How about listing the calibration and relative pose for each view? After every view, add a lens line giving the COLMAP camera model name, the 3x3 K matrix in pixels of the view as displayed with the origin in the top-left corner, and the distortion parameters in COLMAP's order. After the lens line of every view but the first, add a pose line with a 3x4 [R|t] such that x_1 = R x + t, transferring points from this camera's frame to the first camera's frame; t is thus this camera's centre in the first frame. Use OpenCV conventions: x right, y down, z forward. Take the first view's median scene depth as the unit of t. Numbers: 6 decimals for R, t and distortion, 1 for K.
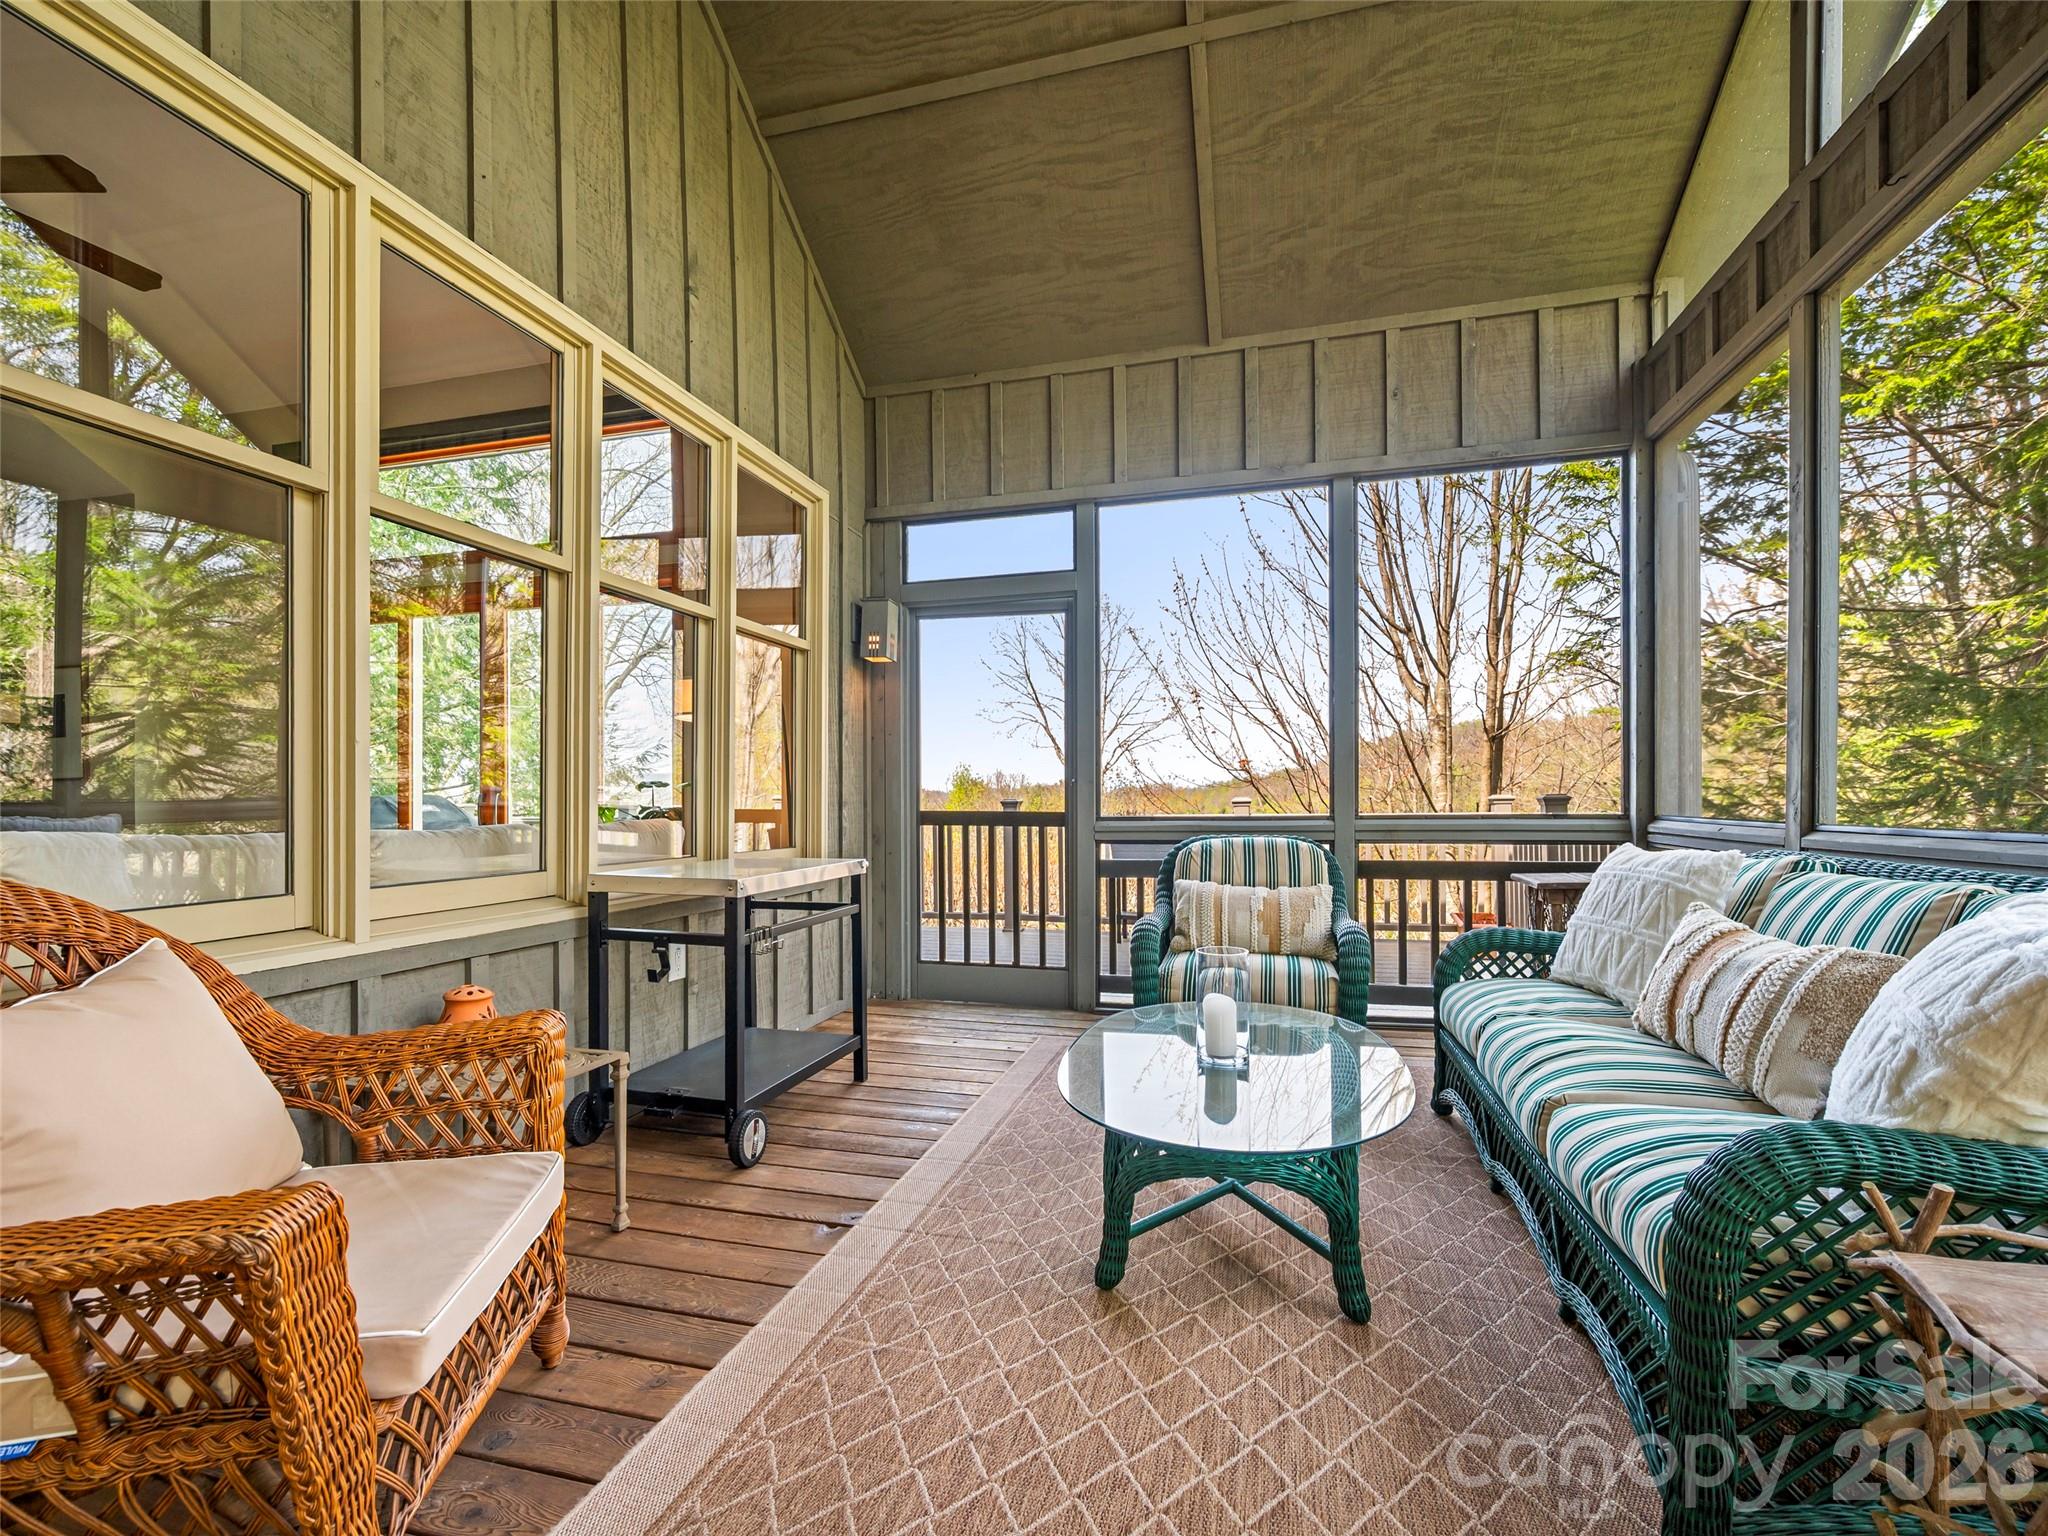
lens RADIAL K [[919.4, 0, 1051.0], [0, 919.4, 801.0], [0, 0, 1]] dist [0.002200, 0.000551]
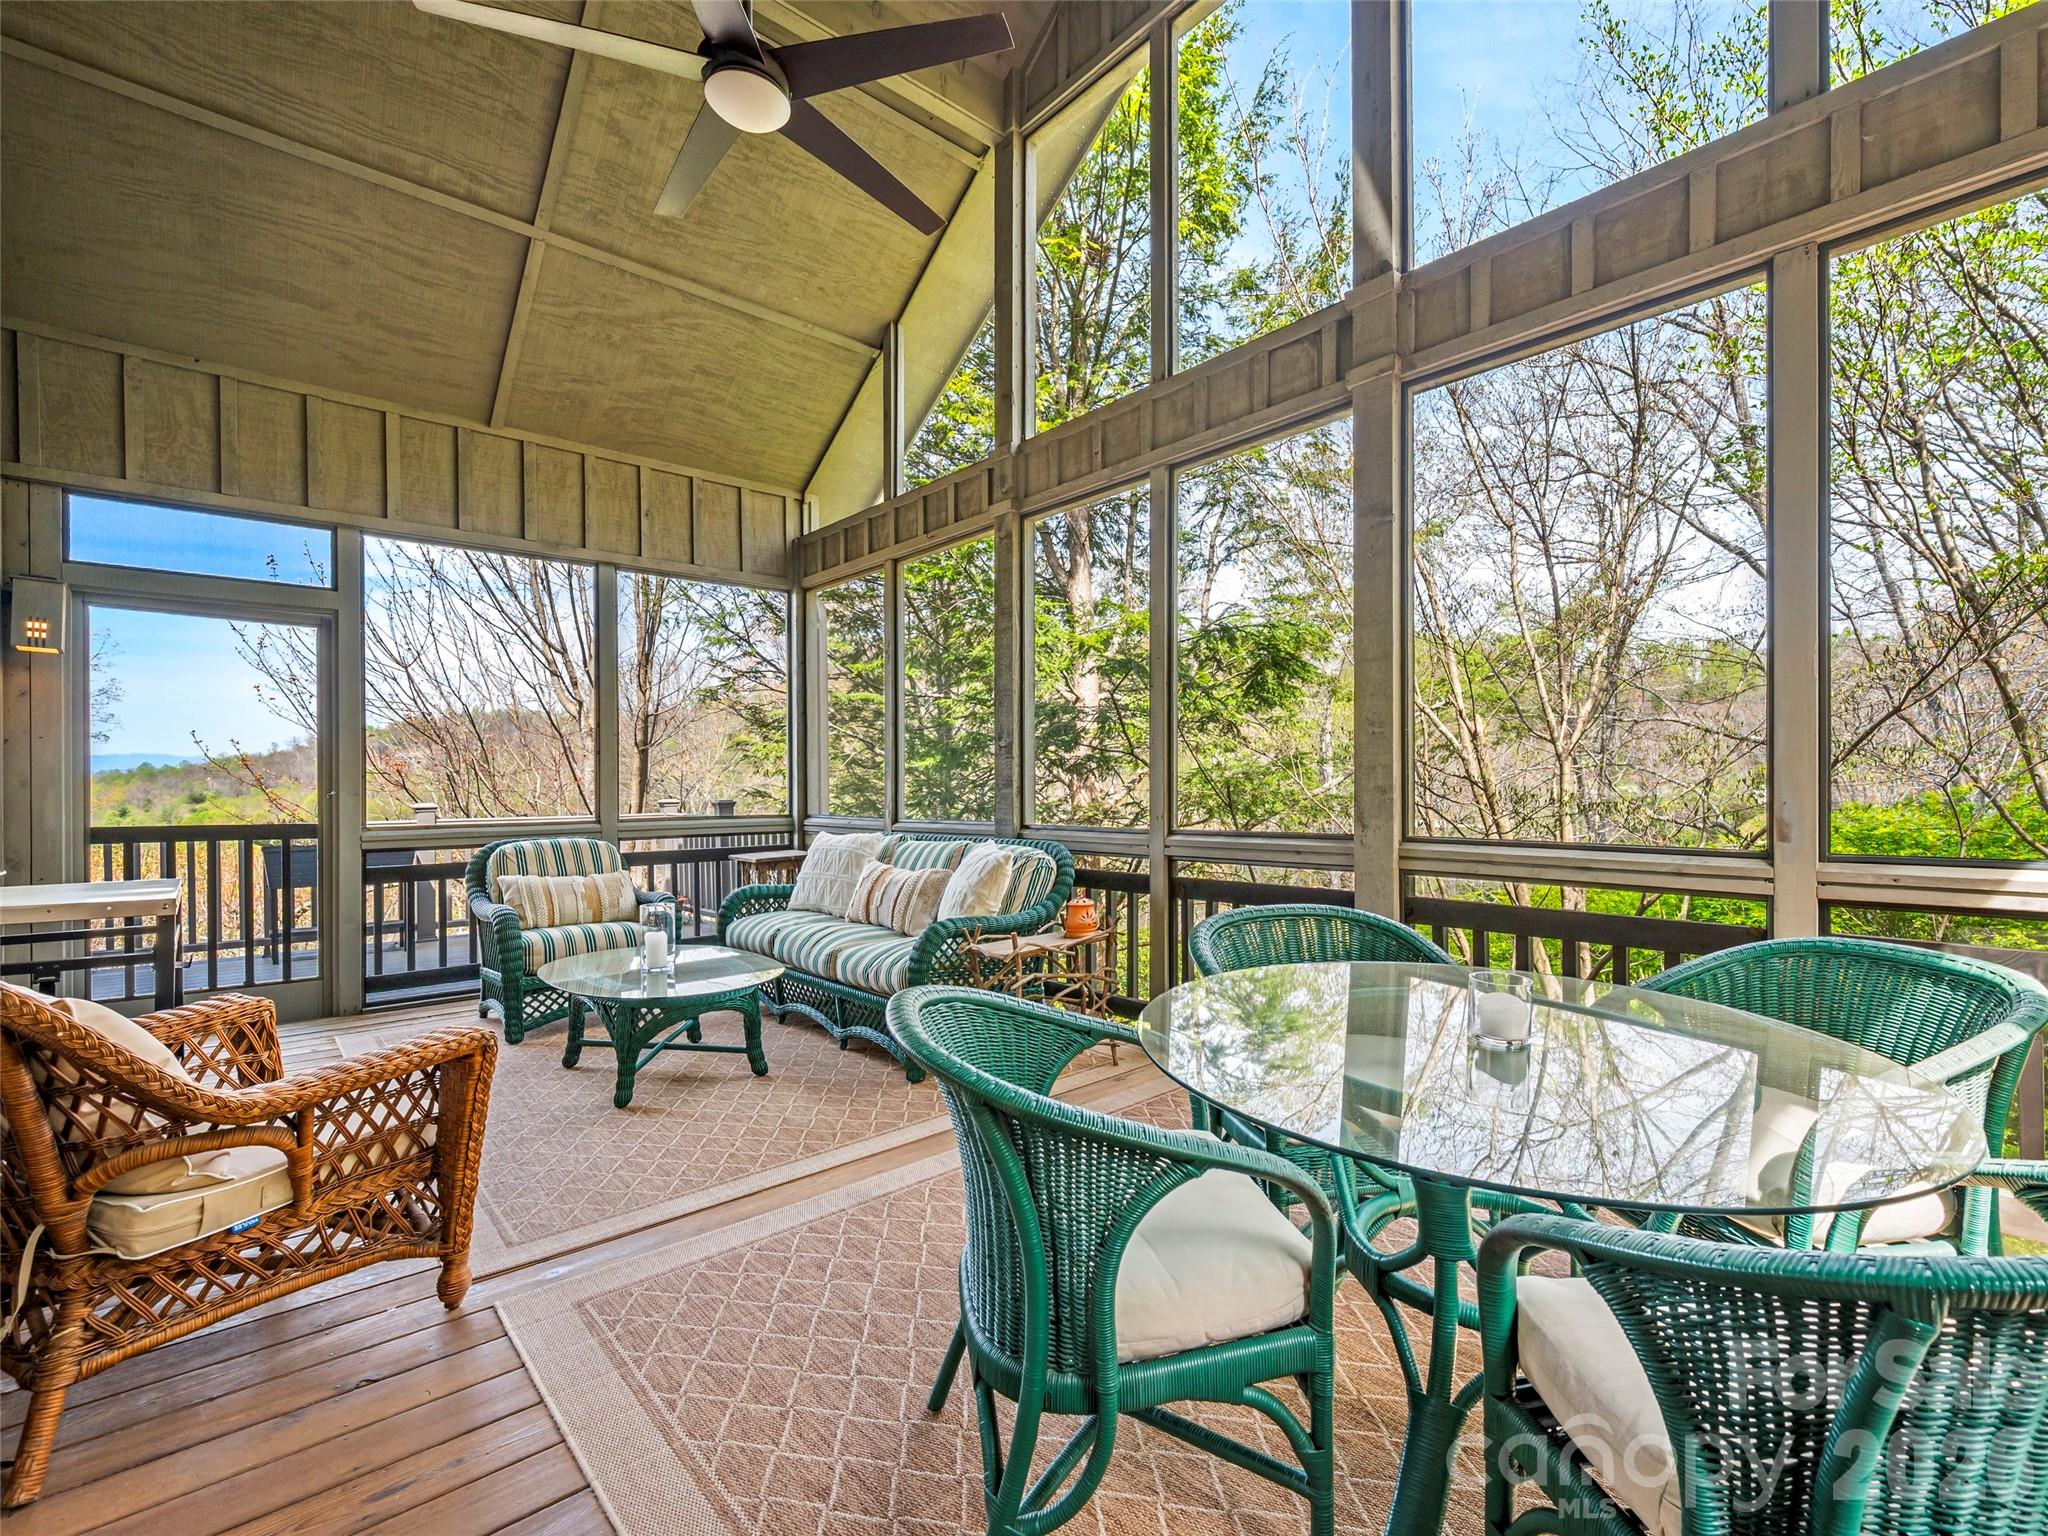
lens RADIAL K [[919.4, 0, 1028.4], [0, 919.4, 783.8], [0, 0, 1]] dist [0.002200, 0.000551]
pose [[0.599736, 0.003639, 0.800190, -0.400189], [0.008127, 0.999910, -0.010639, -0.018189], [-0.800157, 0.012884, 0.599652, -0.290834]]
